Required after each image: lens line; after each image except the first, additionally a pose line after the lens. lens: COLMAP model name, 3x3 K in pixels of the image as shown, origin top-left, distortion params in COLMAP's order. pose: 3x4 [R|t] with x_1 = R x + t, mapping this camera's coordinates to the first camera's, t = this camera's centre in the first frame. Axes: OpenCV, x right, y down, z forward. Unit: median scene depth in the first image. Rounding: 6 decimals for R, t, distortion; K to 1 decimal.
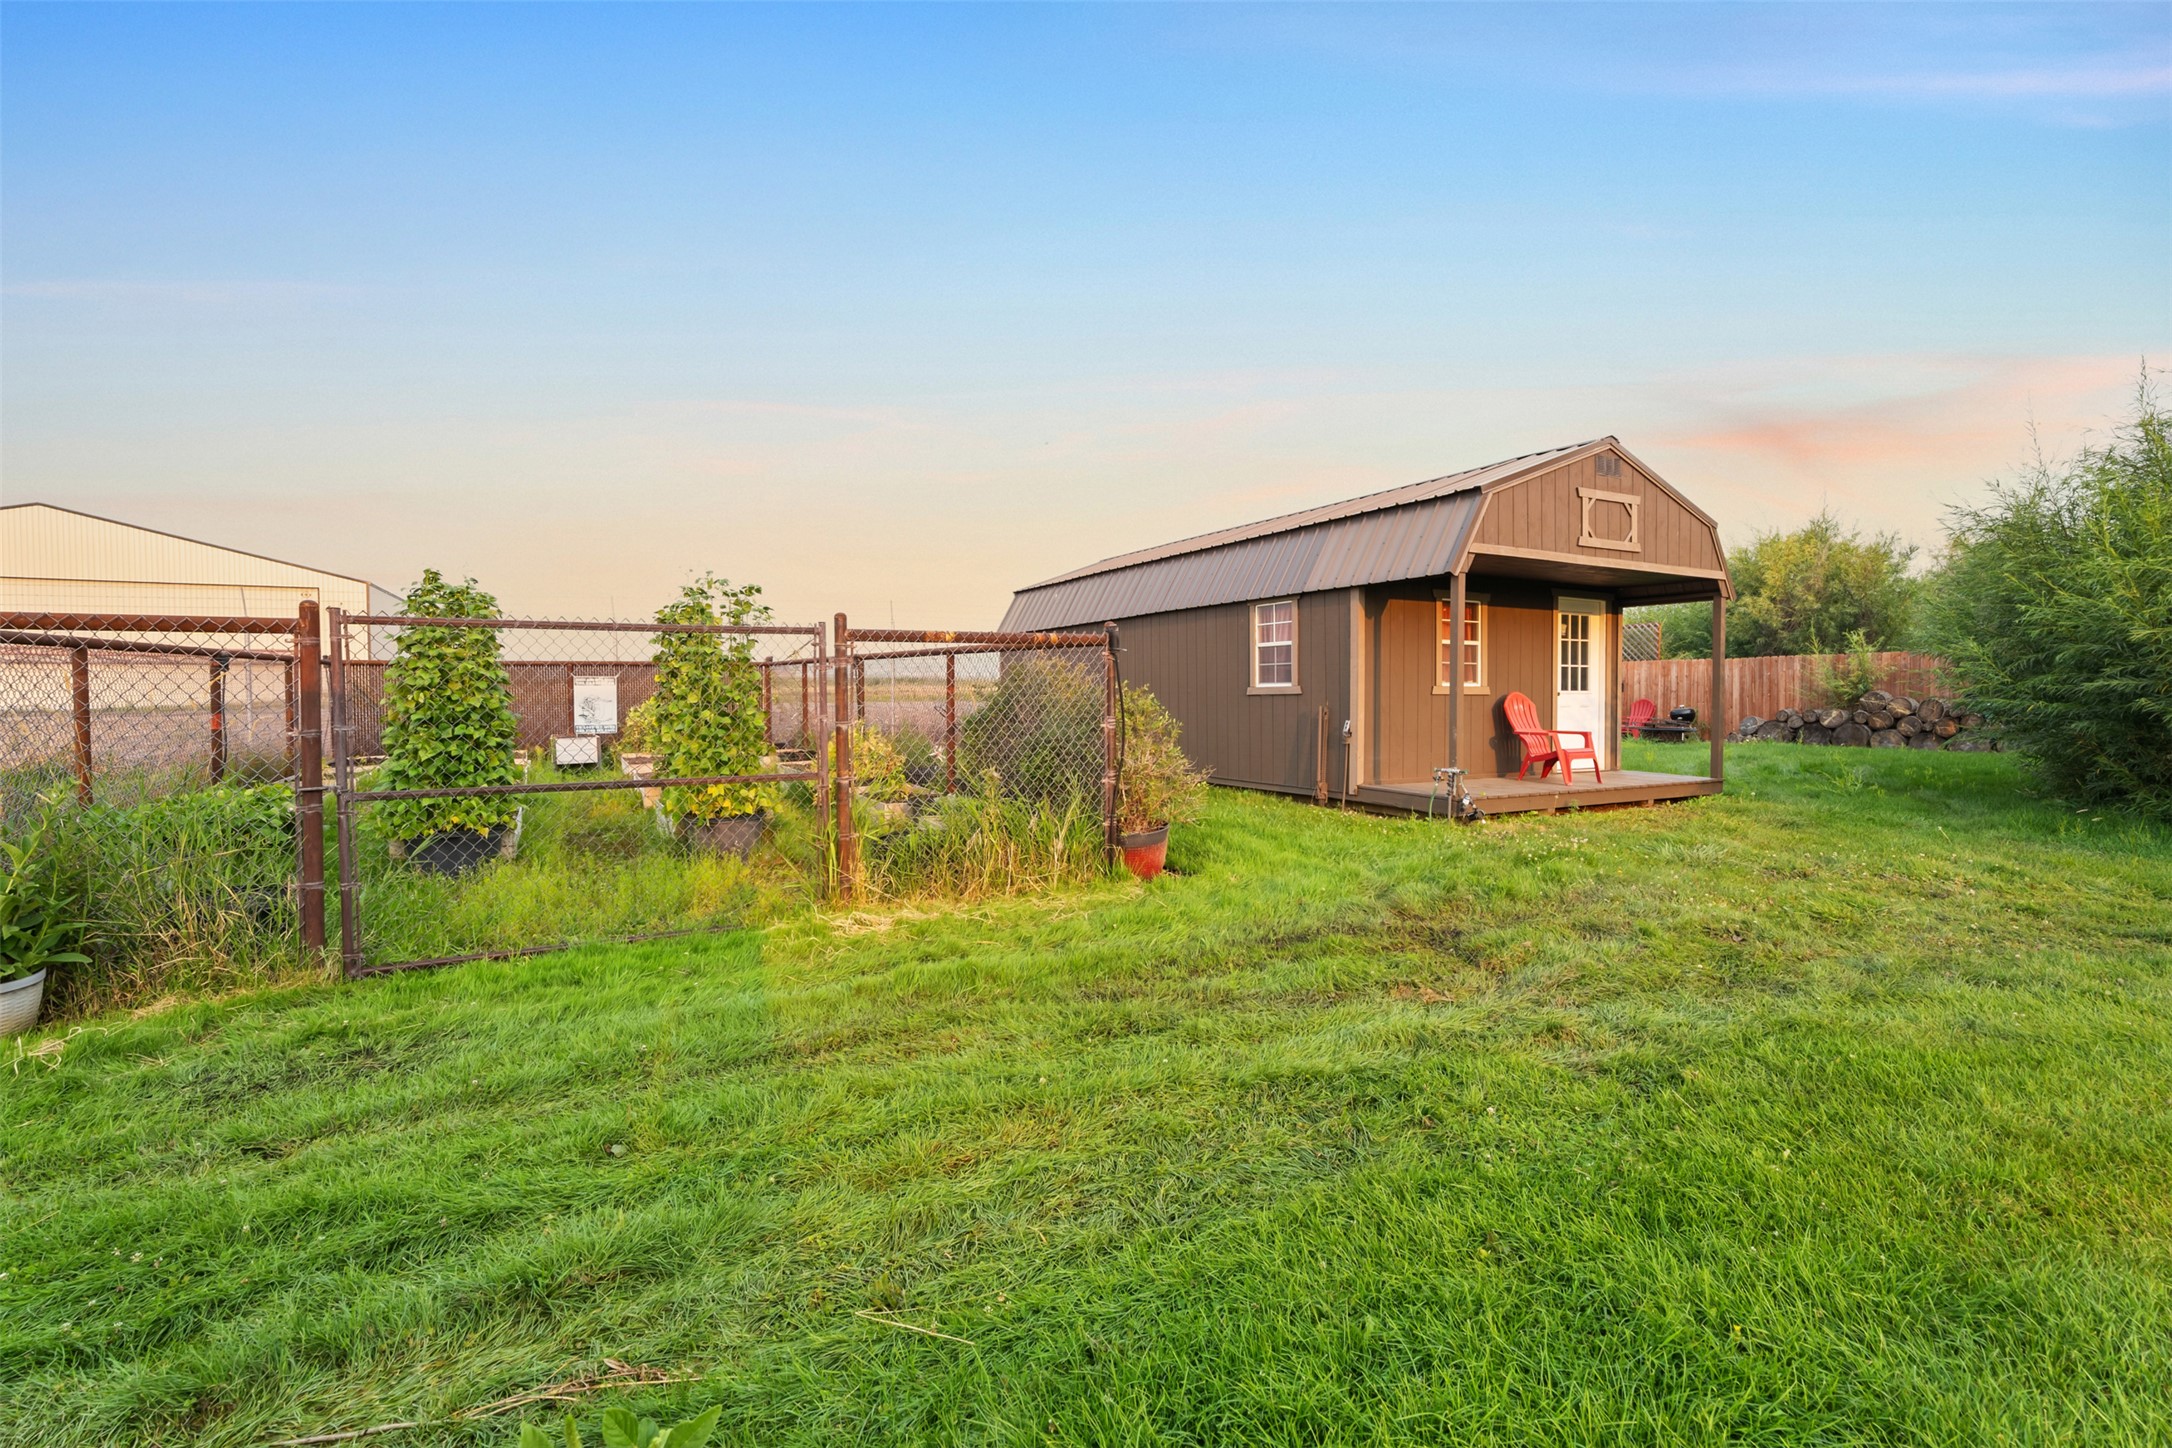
lens RADIAL K [[939.6, 0, 1085.7], [0, 939.6, 718.3], [0, 0, 1]] dist [-0.000217, 0.000020]
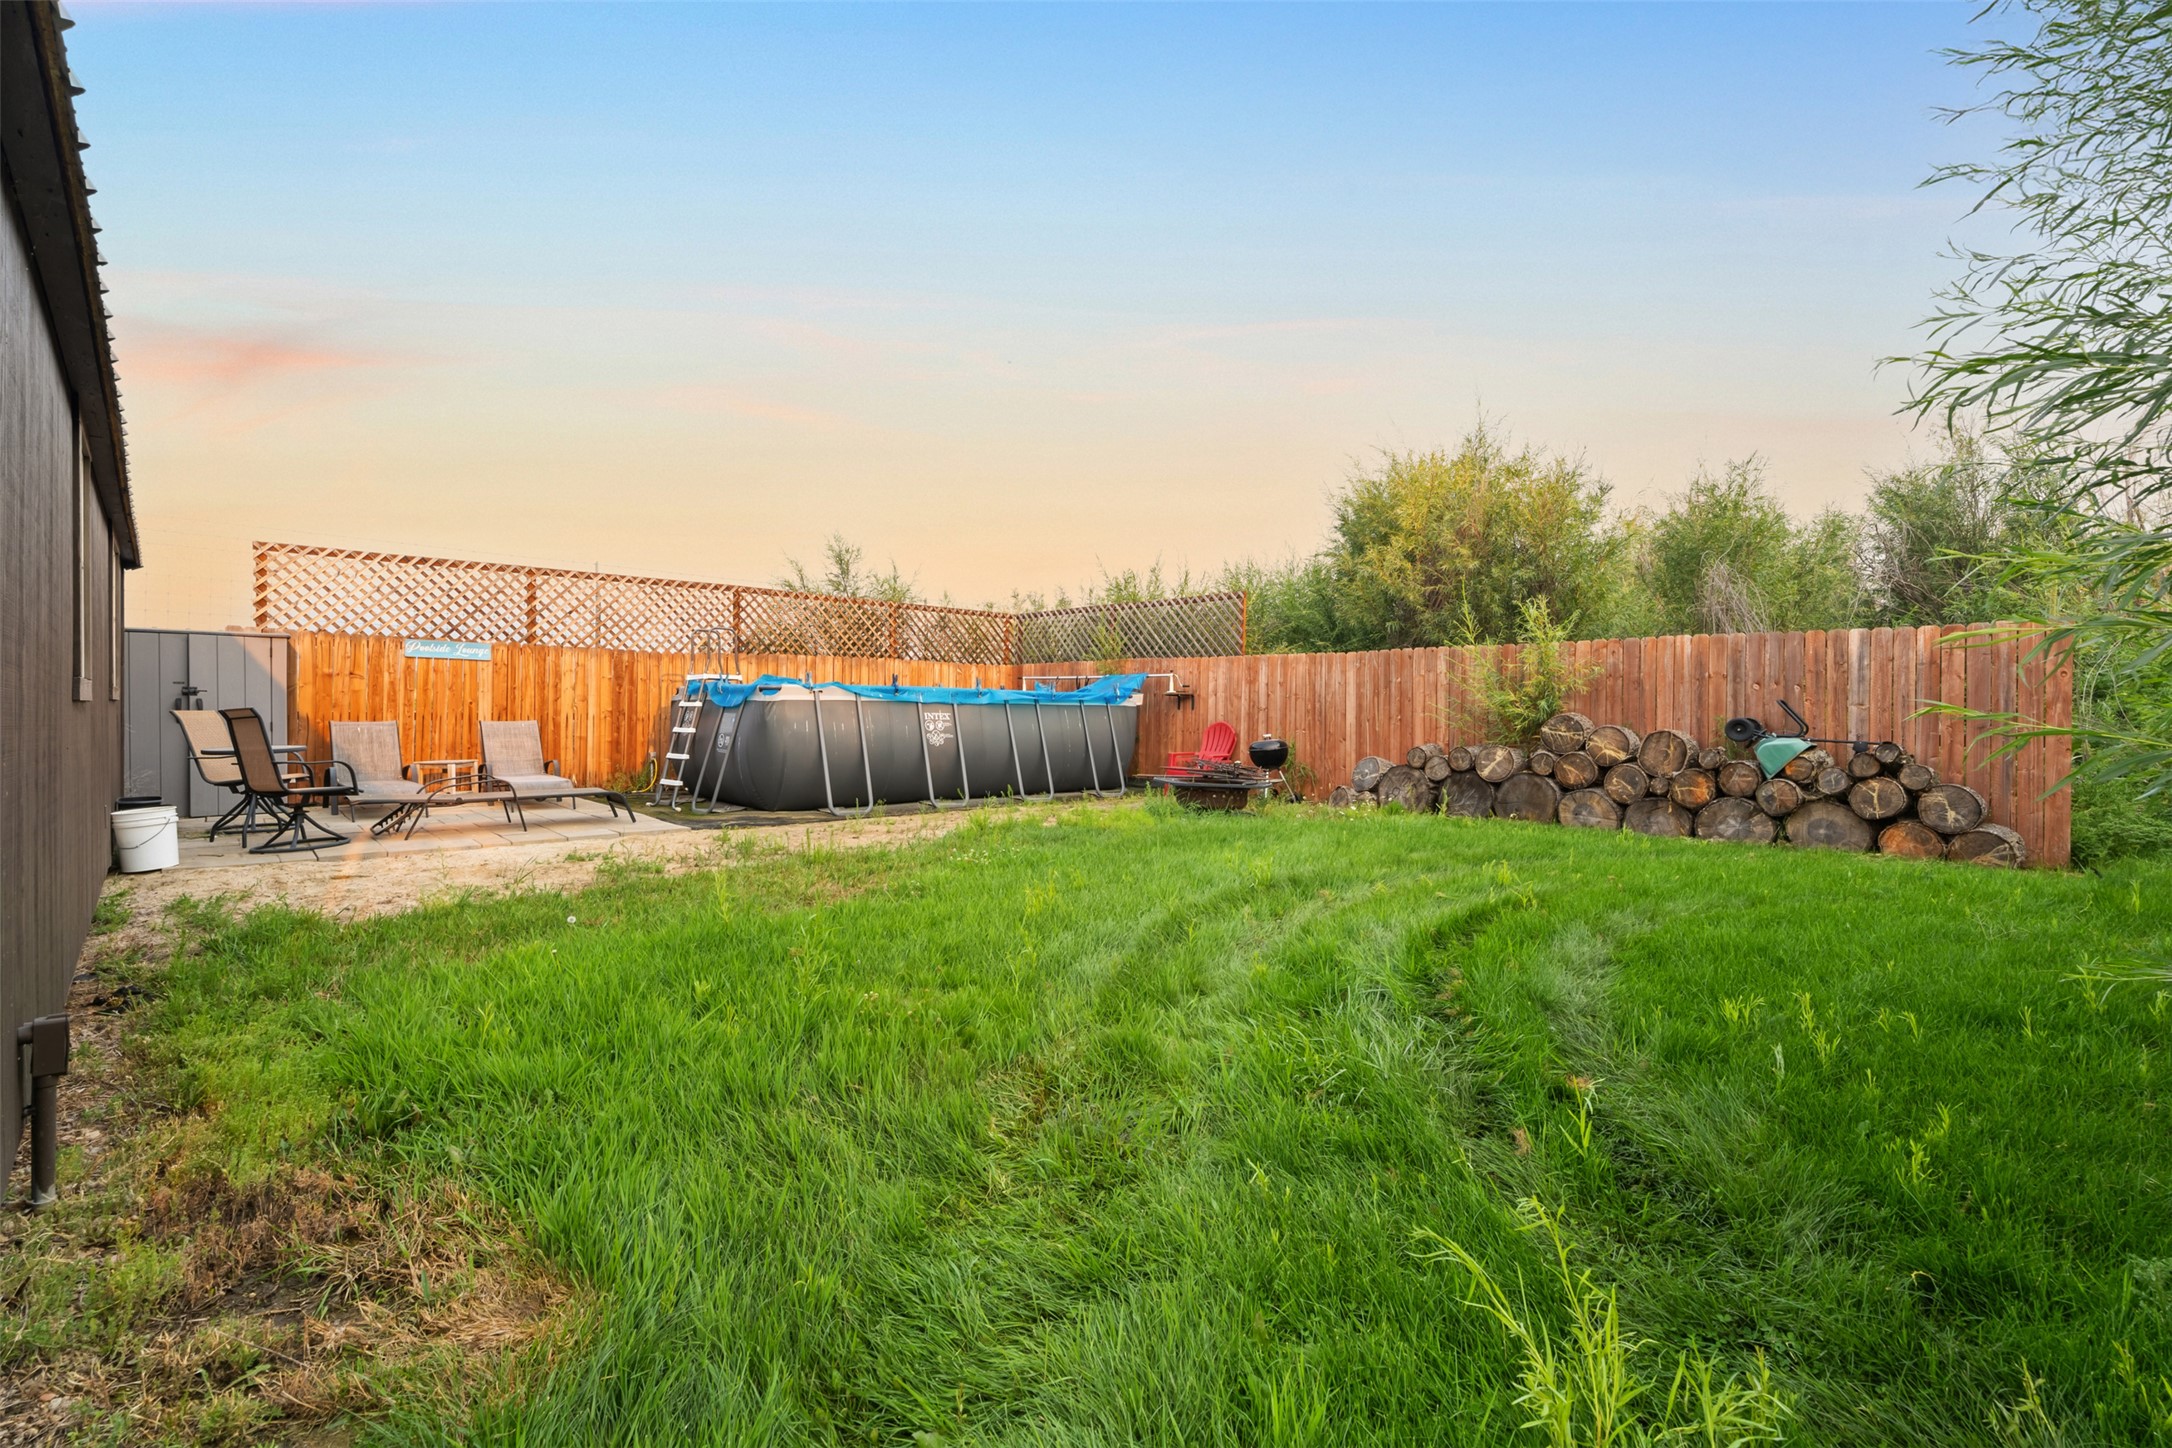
lens RADIAL K [[939.6, 0, 1090.9], [0, 939.6, 714.5], [0, 0, 1]] dist [-0.000217, 0.000020]
pose [[0.965250, 0.012047, 0.261050, 0.404525], [-0.007138, 0.999780, -0.019745, -0.014673], [-0.261230, 0.017195, 0.965123, 0.509354]]
